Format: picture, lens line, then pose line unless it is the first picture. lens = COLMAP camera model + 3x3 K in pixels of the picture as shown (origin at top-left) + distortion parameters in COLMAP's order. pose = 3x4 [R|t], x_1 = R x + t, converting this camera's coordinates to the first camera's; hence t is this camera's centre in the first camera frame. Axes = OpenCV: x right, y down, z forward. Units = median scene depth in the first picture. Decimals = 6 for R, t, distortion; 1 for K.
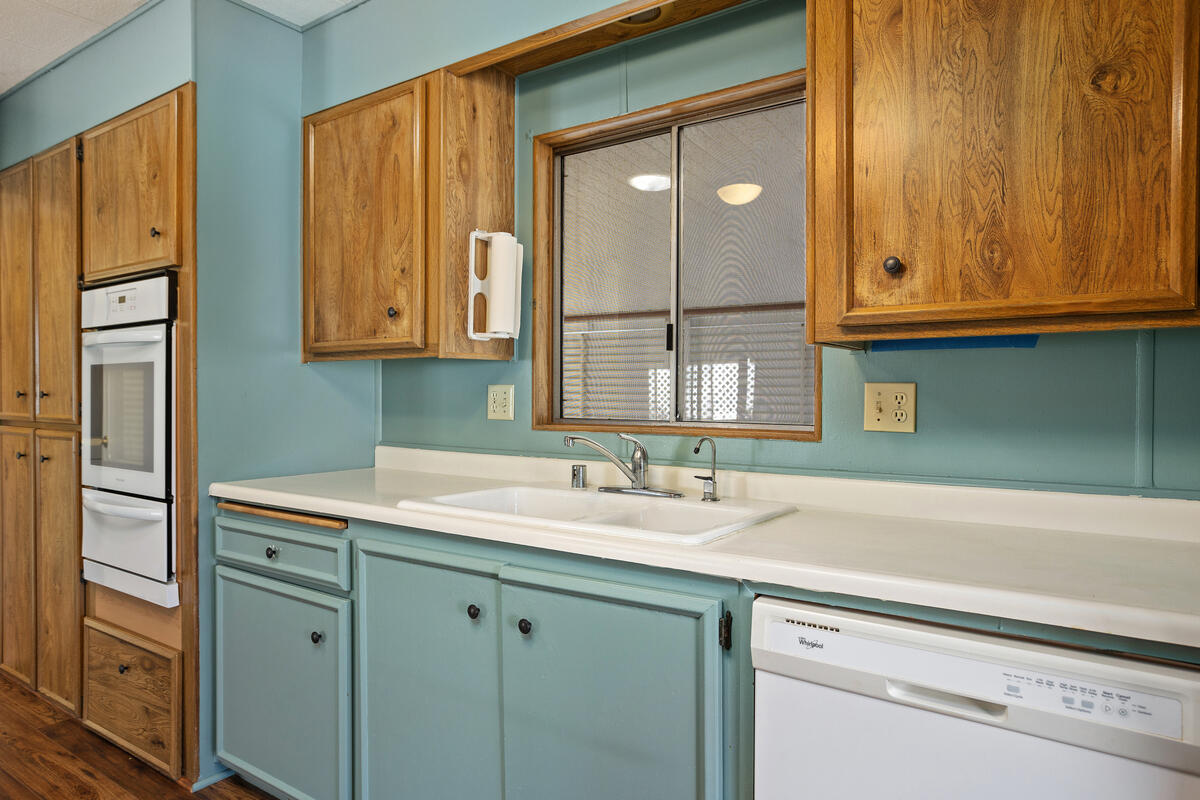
lens RADIAL K [[750.3, 0, 601.6], [0, 750.3, 398.7], [0, 0, 1]] dist [-0.011034, 0.006691]
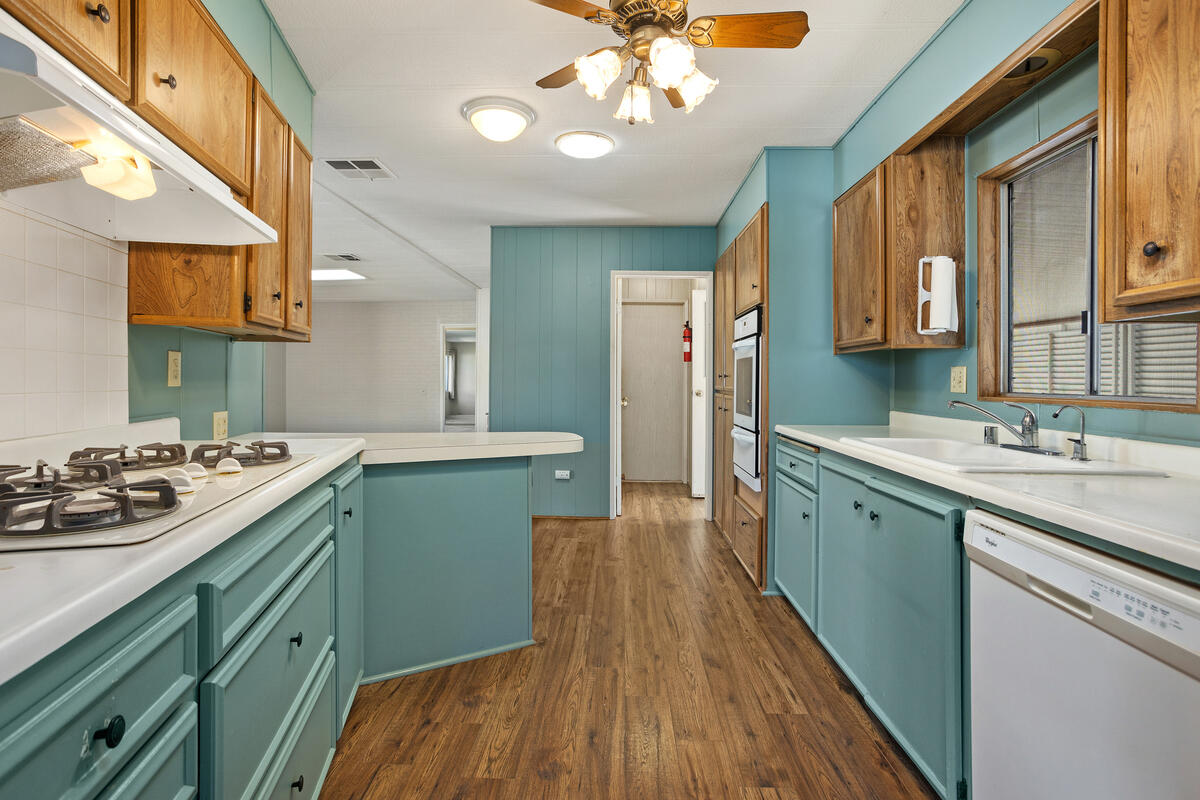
lens RADIAL K [[584.9, 0, 611.7], [0, 584.9, 382.3], [0, 0, 1]] dist [-0.024287, 0.016386]
pose [[0.565886, 0.005938, -0.824462, 0.404761], [-0.014347, 0.999894, -0.002646, 0.022751], [0.824358, 0.013326, 0.565911, -0.102075]]
